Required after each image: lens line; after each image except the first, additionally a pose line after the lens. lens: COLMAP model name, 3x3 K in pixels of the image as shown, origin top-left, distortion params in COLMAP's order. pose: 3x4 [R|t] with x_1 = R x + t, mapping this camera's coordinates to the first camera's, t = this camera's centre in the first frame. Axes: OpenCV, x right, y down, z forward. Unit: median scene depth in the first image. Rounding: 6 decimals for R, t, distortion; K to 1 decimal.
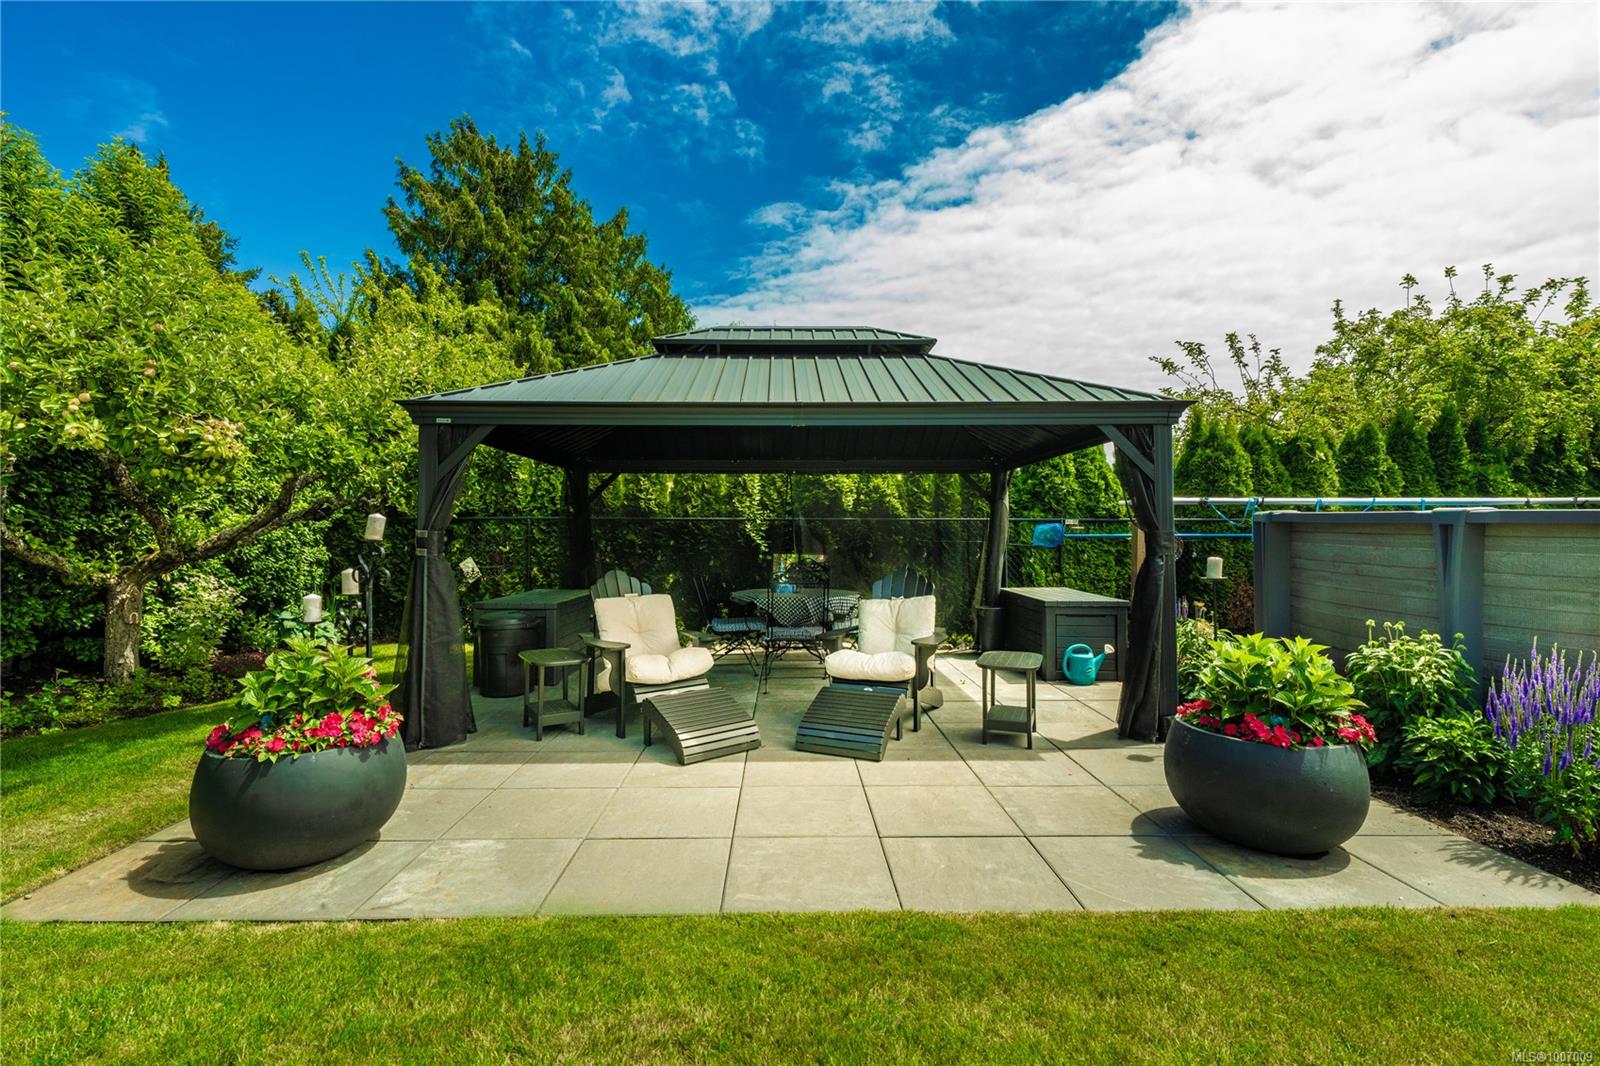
lens RADIAL K [[725.8, 0, 799.3], [0, 725.8, 517.4], [0, 0, 1]] dist [0.001984, 0.000154]
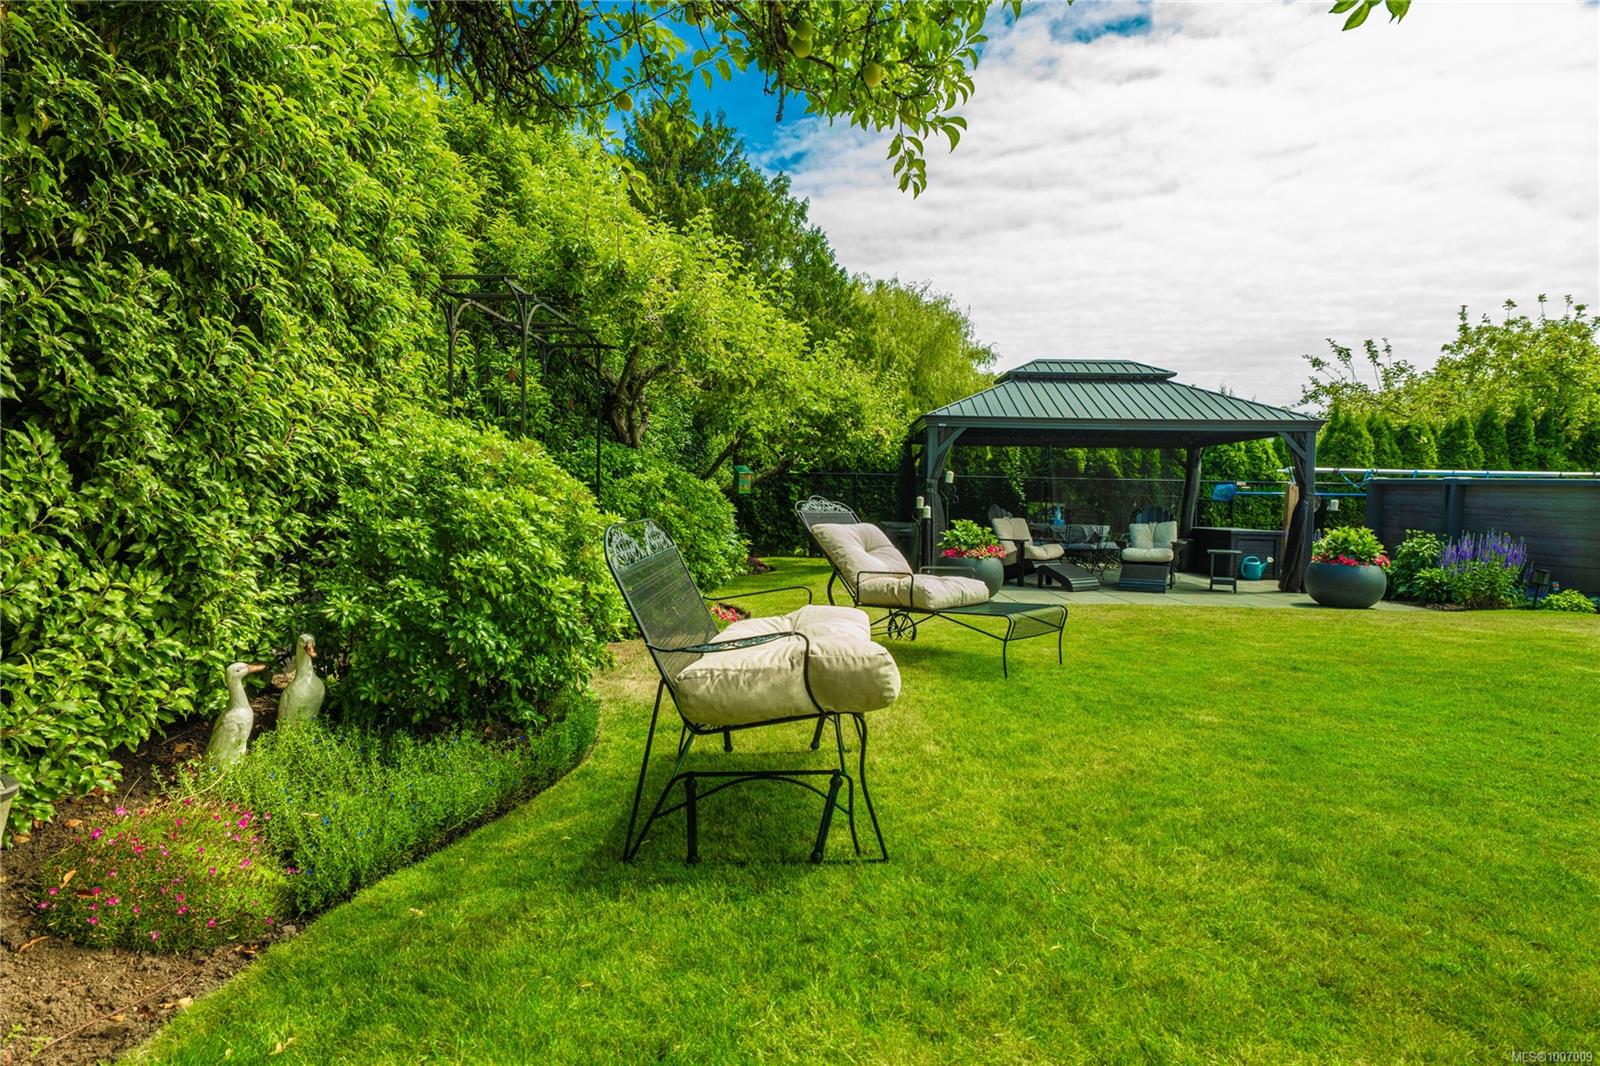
lens RADIAL K [[877.8, 0, 809.3], [0, 877.8, 537.9], [0, 0, 1]] dist [0.007153, 0.000623]
pose [[0.998875, 0.020923, -0.042550, -0.398032], [-0.017992, 0.997514, 0.068140, 0.010299], [0.043869, -0.067297, 0.996768, -0.770275]]
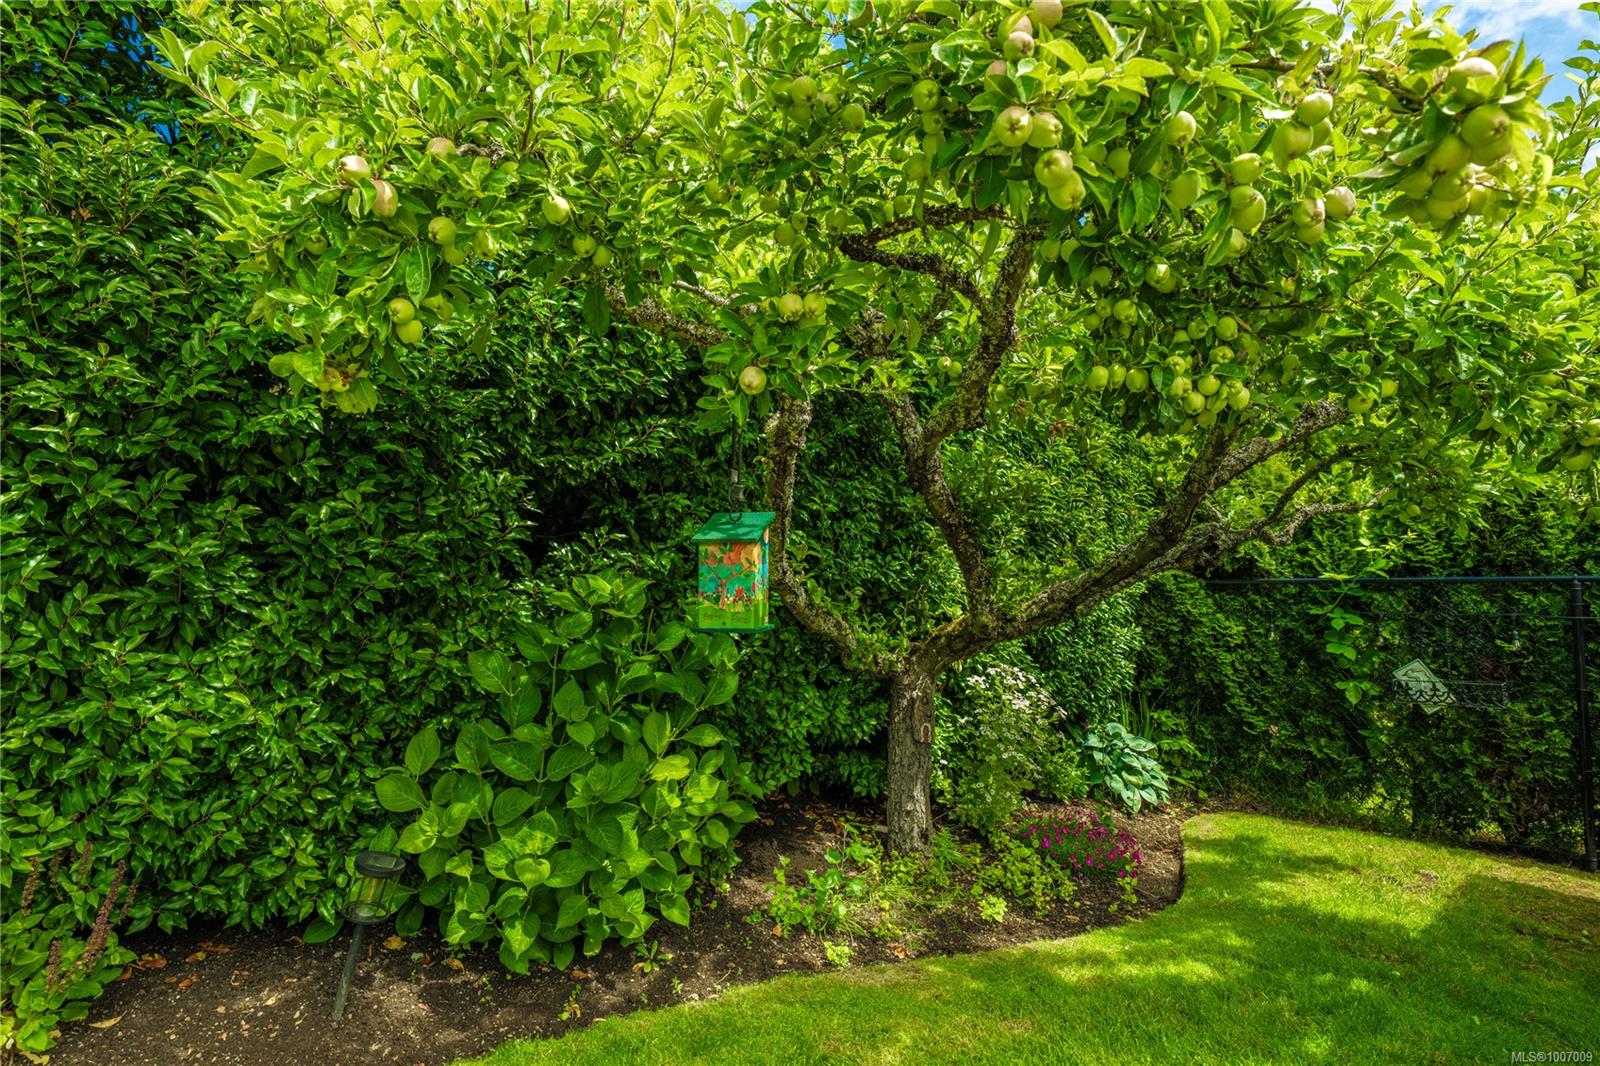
lens RADIAL K [[888.6, 0, 793.8], [0, 888.6, 527.6], [0, 0, 1]] dist [0.006098, 0.000889]
pose [[0.704404, -0.045898, -0.708314, -0.327265], [-0.018413, 0.996390, -0.082877, 0.024256], [0.709560, 0.071421, 0.701016, 0.283555]]
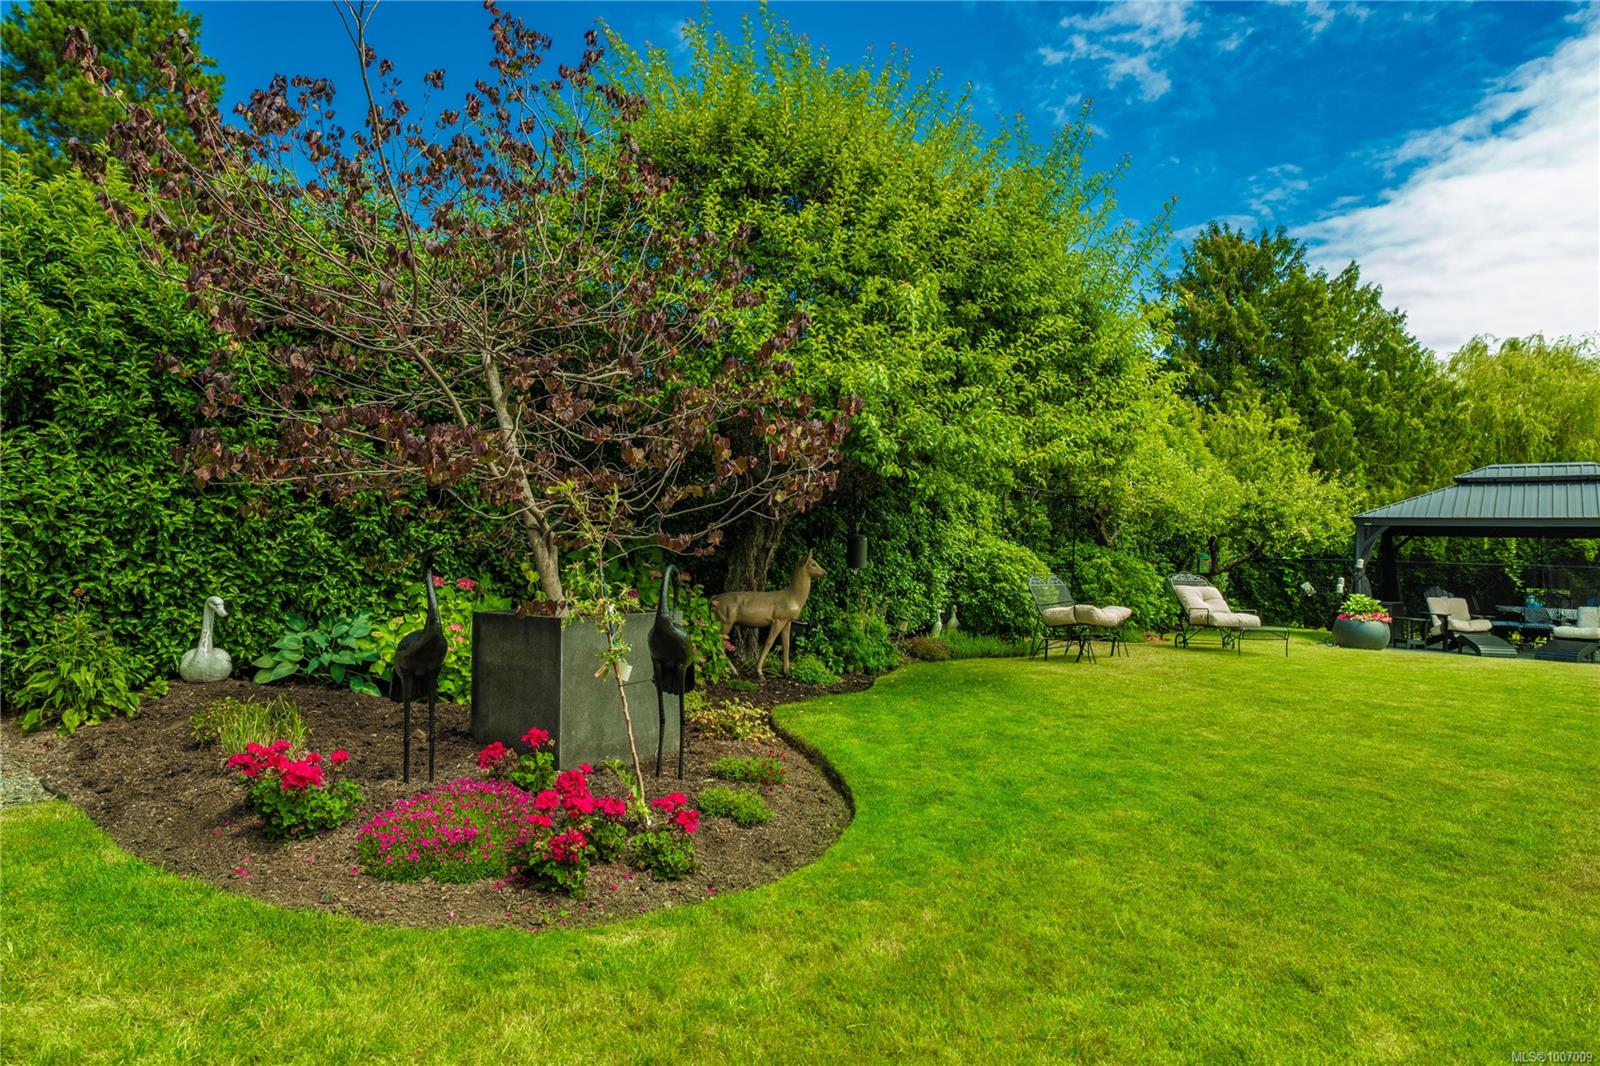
lens RADIAL K [[967.8, 0, 806.4], [0, 967.8, 529.5], [0, 0, 1]] dist [0.025884, 0.000961]
pose [[0.780009, 0.010037, -0.625687, 0.076076], [-0.025985, 0.999528, -0.016360, -0.001390], [0.625228, 0.029019, 0.779902, -1.629048]]
